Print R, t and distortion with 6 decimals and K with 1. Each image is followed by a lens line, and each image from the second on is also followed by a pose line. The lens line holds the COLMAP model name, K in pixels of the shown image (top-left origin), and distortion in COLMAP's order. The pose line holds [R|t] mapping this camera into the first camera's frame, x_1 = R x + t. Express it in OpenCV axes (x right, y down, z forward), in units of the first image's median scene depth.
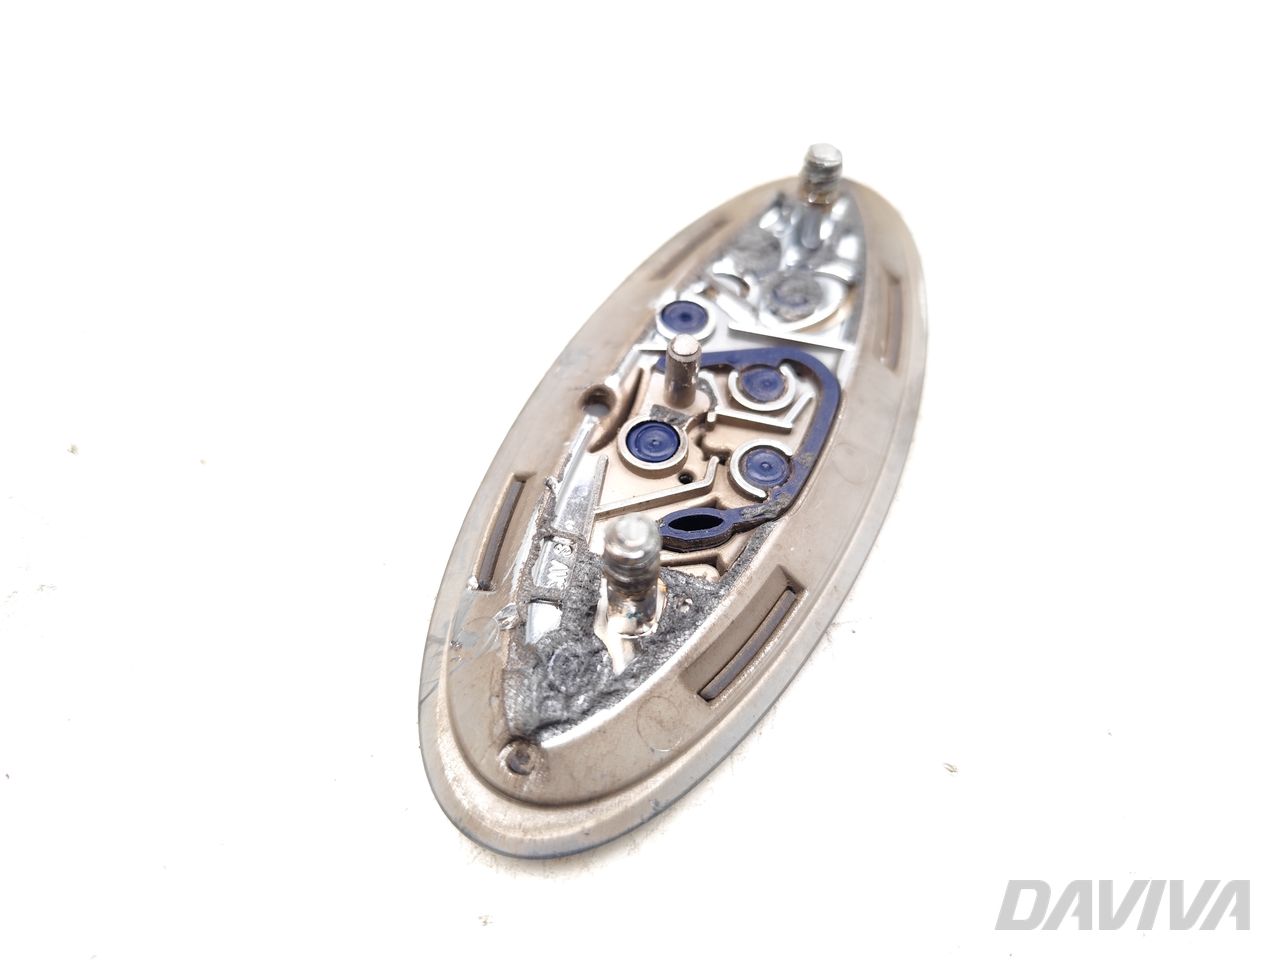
lens RADIAL K [[927.7, 0, 640.0], [0, 927.7, 480.0], [0, 0, 1]] dist [0.002060, -0.001317]
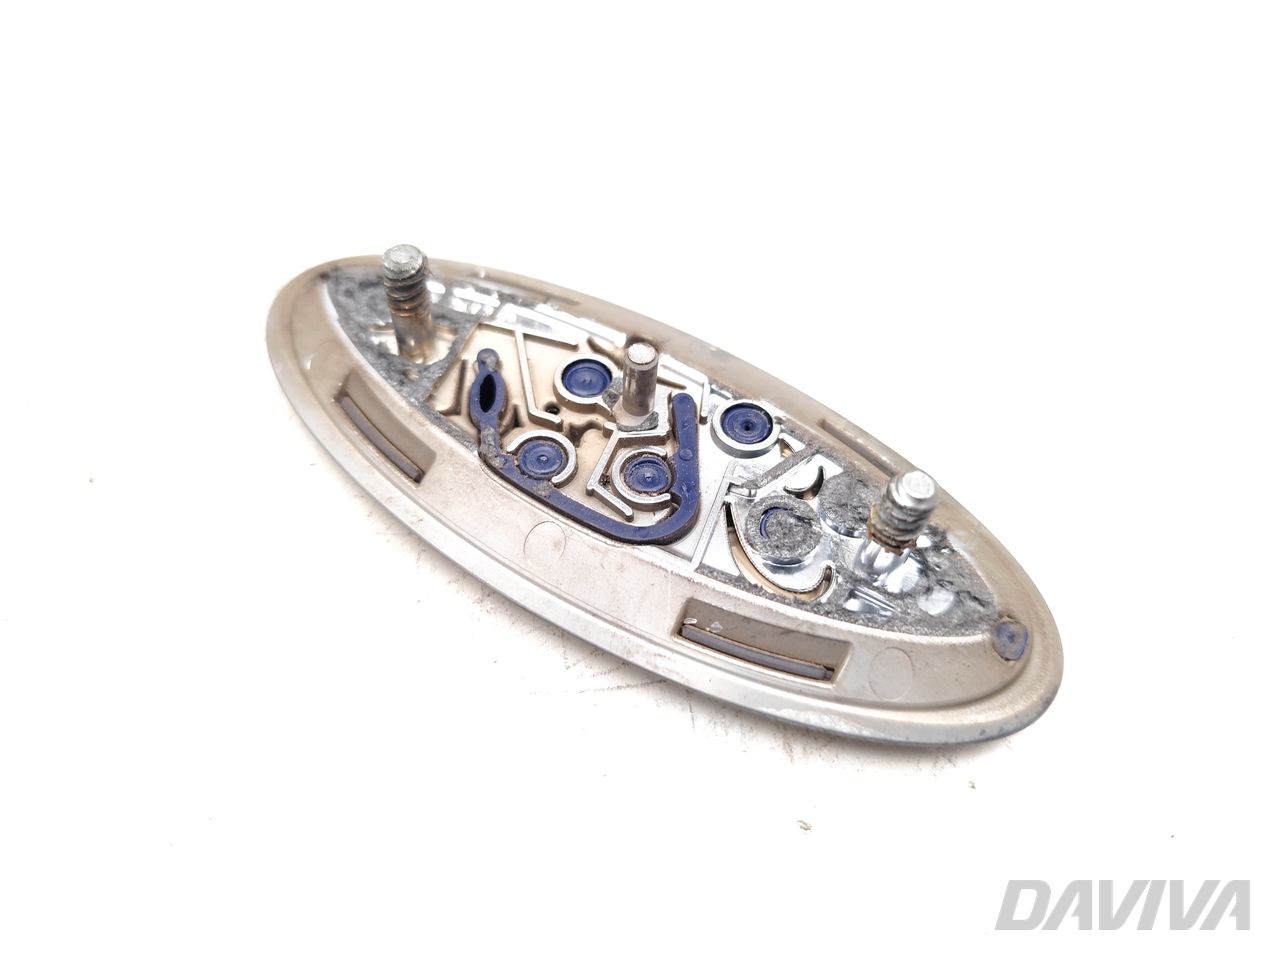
lens RADIAL K [[927.7, 0, 640.0], [0, 927.7, 480.0], [0, 0, 1]] dist [0.002060, -0.001317]
pose [[-0.105255, 0.809637, -0.577416, 0.754067], [-0.840976, 0.237419, 0.486202, -0.613515], [0.530737, 0.536768, 0.655896, 0.414608]]
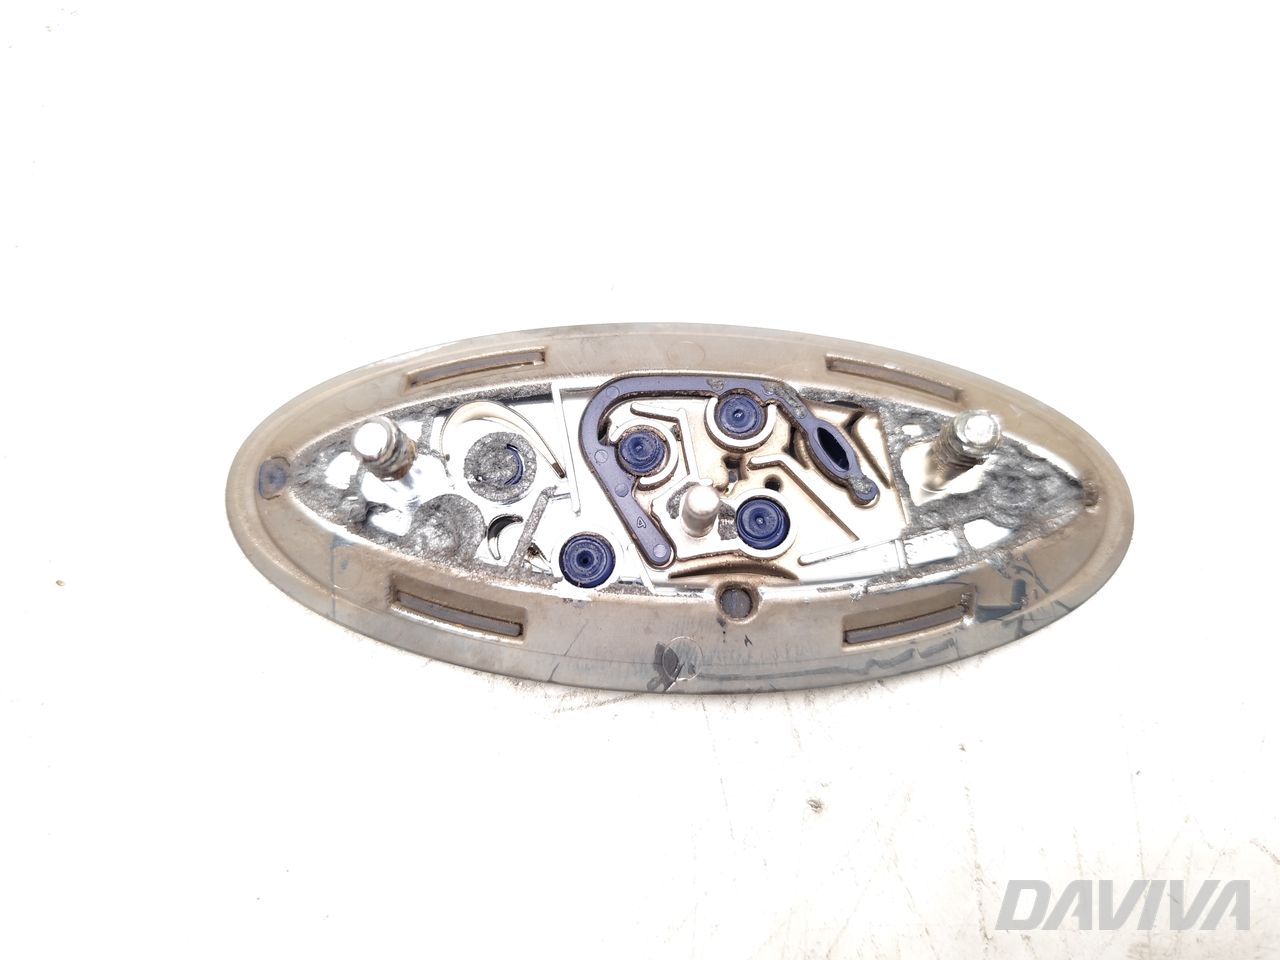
lens RADIAL K [[927.7, 0, 640.0], [0, 927.7, 480.0], [0, 0, 1]] dist [0.002060, -0.001317]
pose [[-0.411434, -0.883410, 0.224295, -0.120079], [0.724398, -0.167596, 0.668700, -0.831465], [-0.553146, 0.437605, 0.708895, 0.366626]]
